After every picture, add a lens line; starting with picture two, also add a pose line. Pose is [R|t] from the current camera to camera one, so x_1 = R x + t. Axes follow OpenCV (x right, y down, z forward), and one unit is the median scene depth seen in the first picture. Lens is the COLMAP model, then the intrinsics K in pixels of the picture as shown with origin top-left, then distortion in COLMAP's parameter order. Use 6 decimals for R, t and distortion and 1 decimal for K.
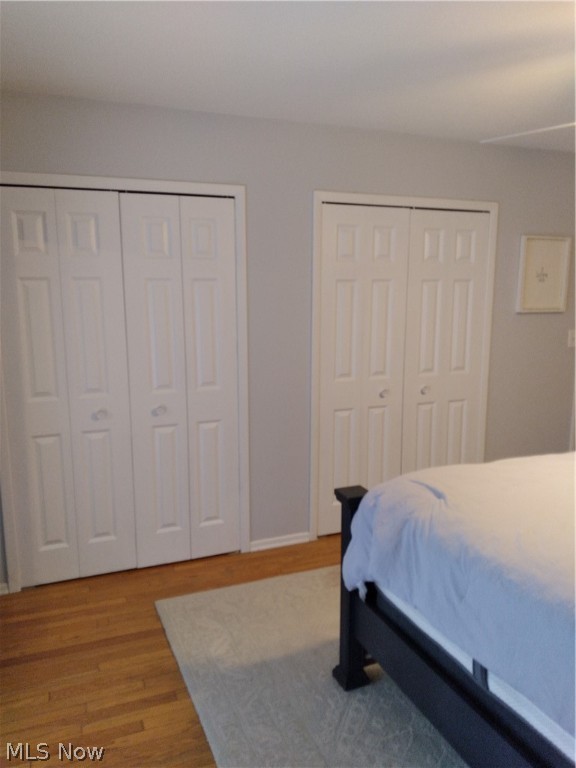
lens RADIAL K [[609.5, 0, 288.0], [0, 609.5, 384.0], [0, 0, 1]] dist [-0.005511, -0.004545]
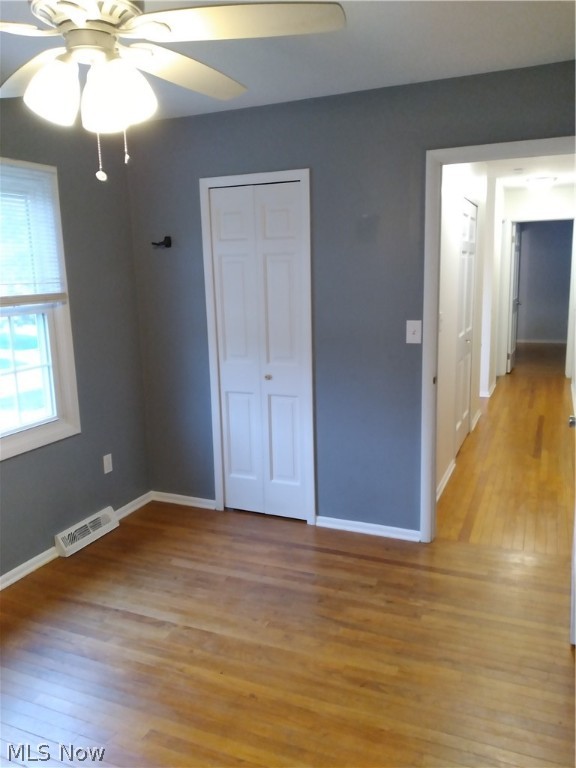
lens RADIAL K [[609.5, 0, 288.0], [0, 609.5, 384.0], [0, 0, 1]] dist [-0.005511, -0.004545]
pose [[0.691346, 0.122897, -0.711995, 0.609960], [-0.091652, 0.992384, 0.082301, -0.042958], [0.716687, 0.008357, 0.697345, 0.244900]]
